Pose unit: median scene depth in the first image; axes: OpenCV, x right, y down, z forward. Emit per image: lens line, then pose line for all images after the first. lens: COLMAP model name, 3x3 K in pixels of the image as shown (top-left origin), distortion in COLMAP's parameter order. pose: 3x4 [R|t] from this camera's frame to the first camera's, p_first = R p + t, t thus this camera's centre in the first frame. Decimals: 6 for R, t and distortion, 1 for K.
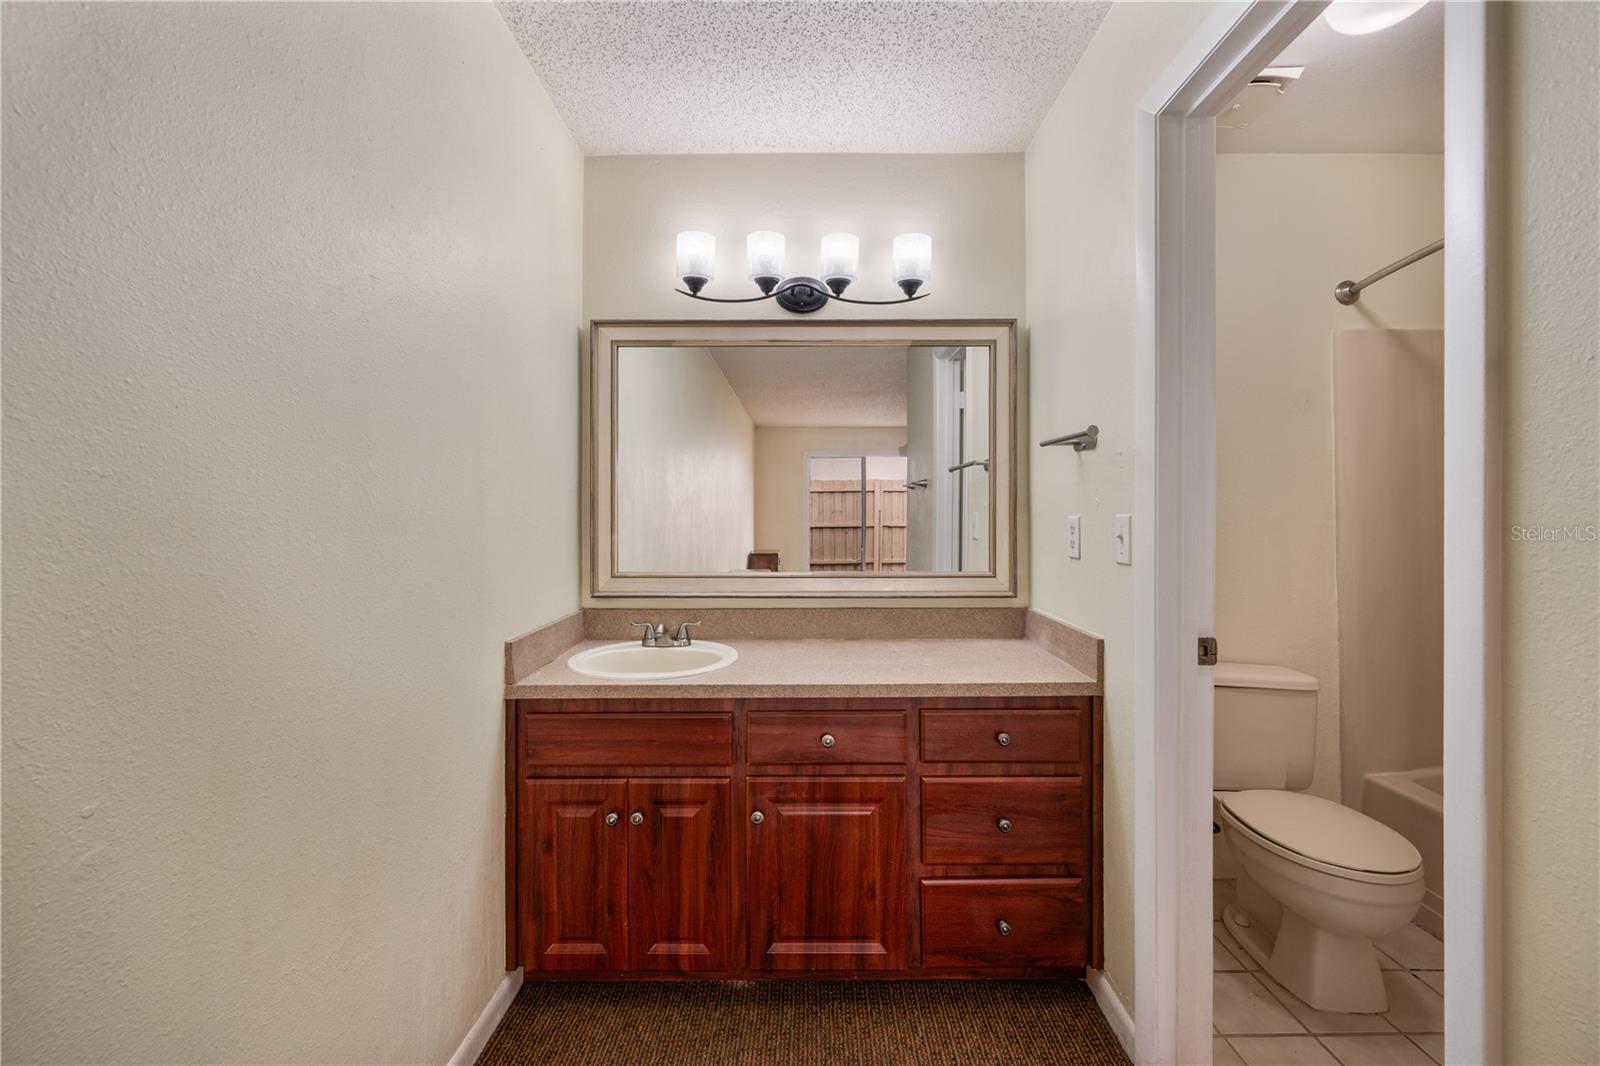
lens RADIAL K [[624.3, 0, 805.1], [0, 624.3, 525.9], [0, 0, 1]] dist [-0.001851, -0.000277]
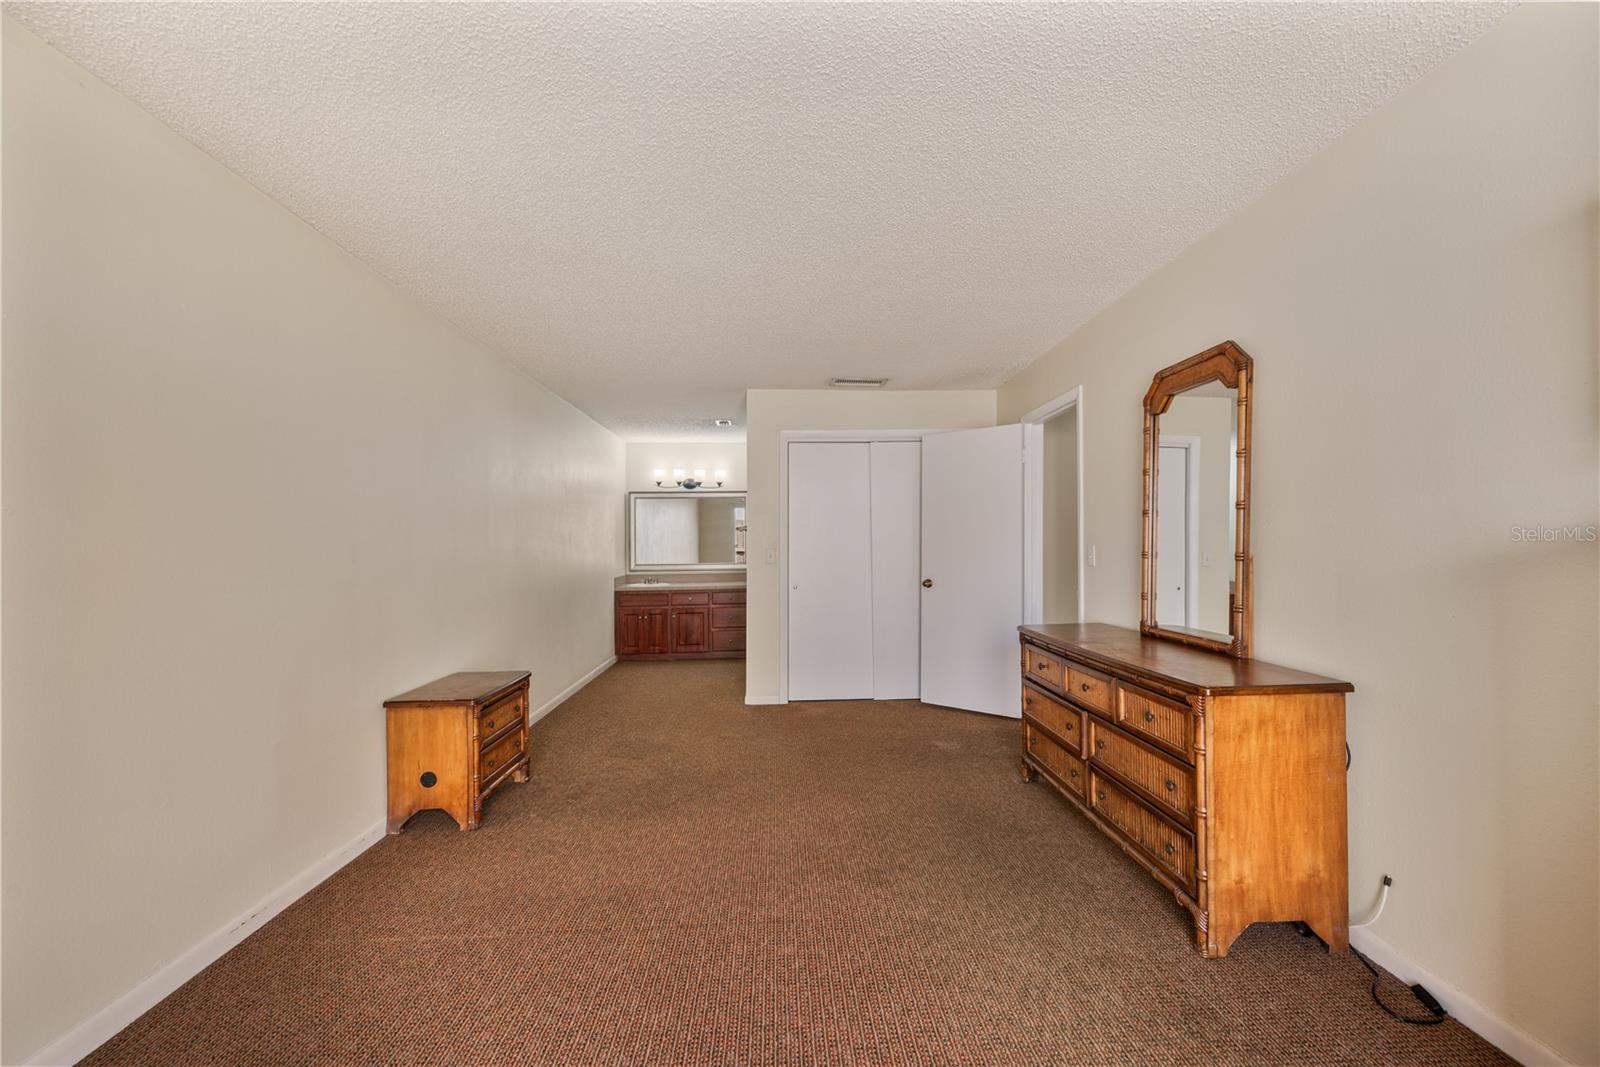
lens RADIAL K [[624.3, 0, 801.2], [0, 624.3, 539.4], [0, 0, 1]] dist [-0.001851, -0.000277]
pose [[0.998314, 0.000156, 0.058039, 0.430082], [-0.000051, 0.999998, -0.001824, -0.058778], [-0.058039, 0.001818, 0.998313, -2.609385]]
